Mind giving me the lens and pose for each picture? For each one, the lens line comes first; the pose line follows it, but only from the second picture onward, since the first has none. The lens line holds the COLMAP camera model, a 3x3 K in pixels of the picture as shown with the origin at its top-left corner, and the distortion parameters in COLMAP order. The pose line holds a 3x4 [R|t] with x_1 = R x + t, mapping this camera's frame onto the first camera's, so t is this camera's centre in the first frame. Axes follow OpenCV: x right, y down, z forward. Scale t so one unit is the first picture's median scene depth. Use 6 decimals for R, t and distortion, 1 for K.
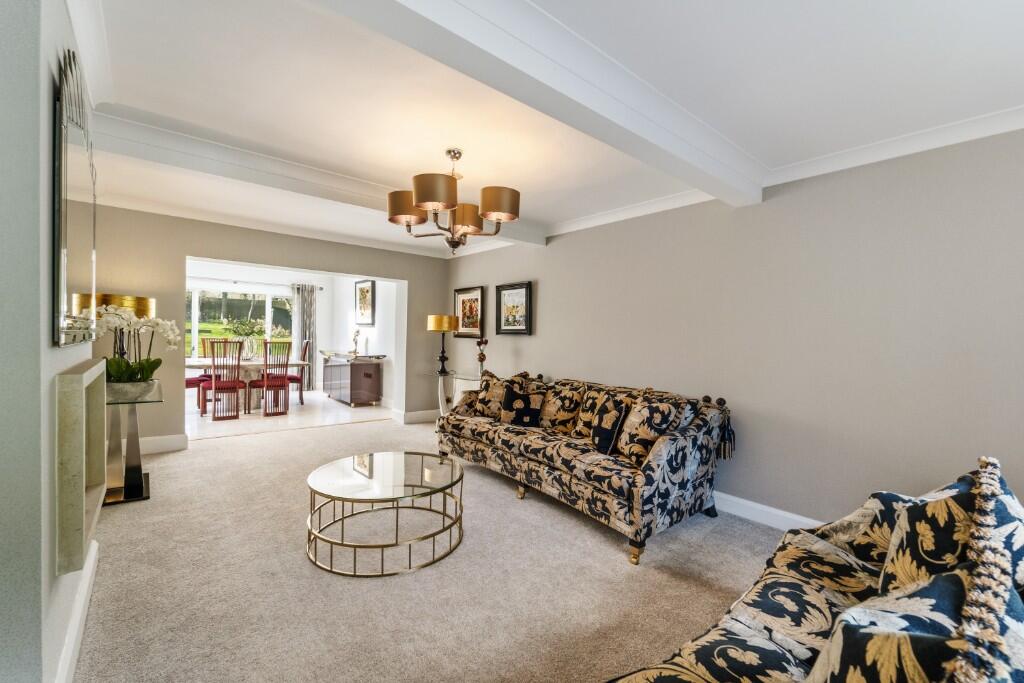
lens RADIAL K [[430.7, 0, 512.0], [0, 430.7, 341.5], [0, 0, 1]] dist [0.000500, 0.000118]
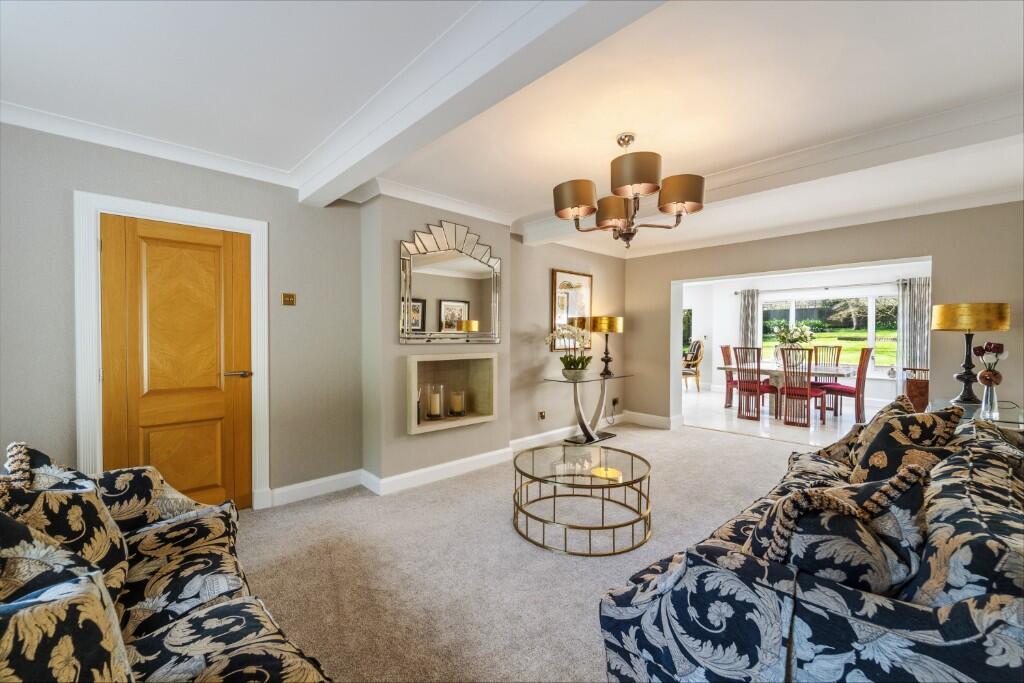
lens RADIAL K [[405.9, 0, 512.0], [0, 405.9, 341.5], [0, 0, 1]] dist [0.000214, -0.000054]
pose [[0.048153, -0.011295, -0.998776, 0.781733], [-0.013353, 0.999839, -0.011950, 0.013275], [0.998751, 0.013912, 0.047995, 0.788157]]
